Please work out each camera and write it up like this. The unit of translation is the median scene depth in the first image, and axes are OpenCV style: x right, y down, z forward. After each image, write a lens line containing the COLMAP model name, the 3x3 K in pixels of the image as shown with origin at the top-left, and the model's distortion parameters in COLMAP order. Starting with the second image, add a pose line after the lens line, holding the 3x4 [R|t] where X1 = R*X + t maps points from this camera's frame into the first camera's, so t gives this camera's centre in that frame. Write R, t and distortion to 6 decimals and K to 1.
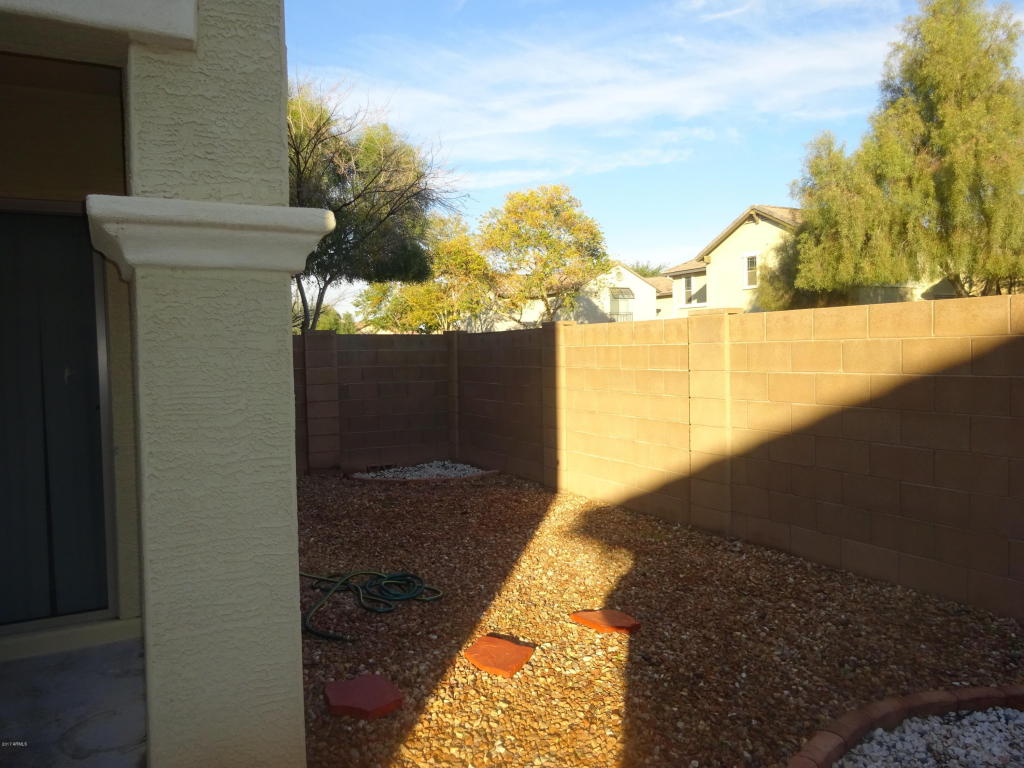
lens RADIAL K [[762.8, 0, 510.1], [0, 762.8, 383.9], [0, 0, 1]] dist [-0.001134, 0.002216]
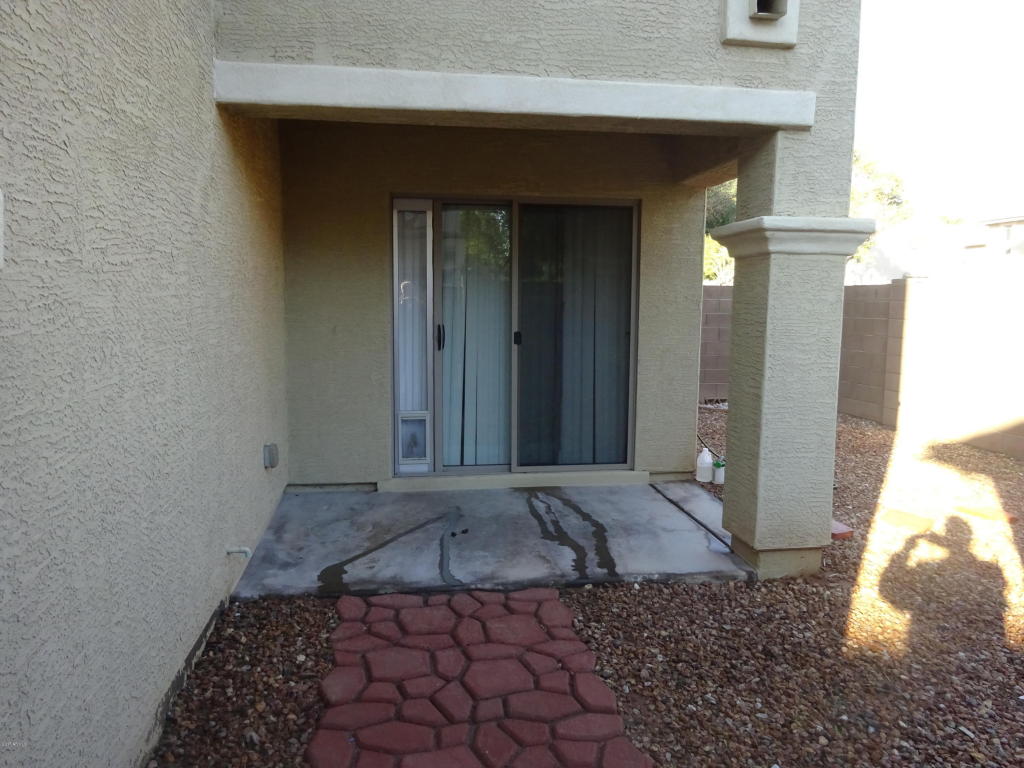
lens RADIAL K [[762.8, 0, 515.2], [0, 762.8, 382.9], [0, 0, 1]] dist [-0.001134, 0.002216]
pose [[0.947524, 0.065665, -0.312868, -0.453642], [-0.044505, 0.996242, 0.074308, 0.046099], [0.316572, -0.056485, 0.946885, -0.902658]]
